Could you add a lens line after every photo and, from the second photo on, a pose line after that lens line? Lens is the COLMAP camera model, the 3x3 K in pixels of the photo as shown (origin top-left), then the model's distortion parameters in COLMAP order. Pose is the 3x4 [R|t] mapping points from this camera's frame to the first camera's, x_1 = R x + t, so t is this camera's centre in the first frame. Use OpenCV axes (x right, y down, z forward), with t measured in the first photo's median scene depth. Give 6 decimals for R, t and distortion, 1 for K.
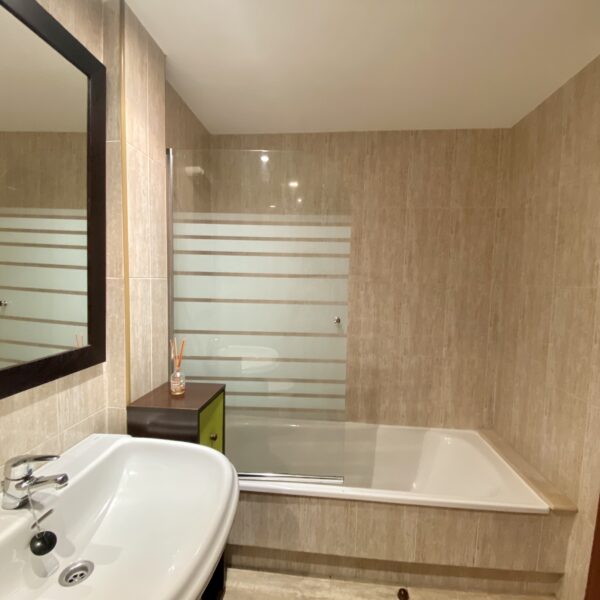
lens RADIAL K [[323.9, 0, 297.3], [0, 323.9, 302.8], [0, 0, 1]] dist [0.045997, -0.039041]
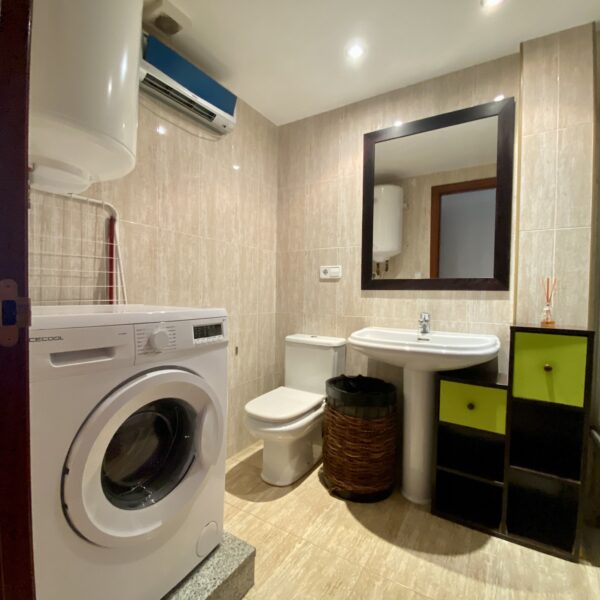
lens RADIAL K [[323.9, 0, 297.3], [0, 323.9, 302.8], [0, 0, 1]] dist [0.045997, -0.039041]
pose [[-0.436486, 0.013812, -0.899605, 1.172995], [-0.074786, 0.995865, 0.051575, 0.226935], [0.896598, 0.089789, -0.433648, 0.787092]]
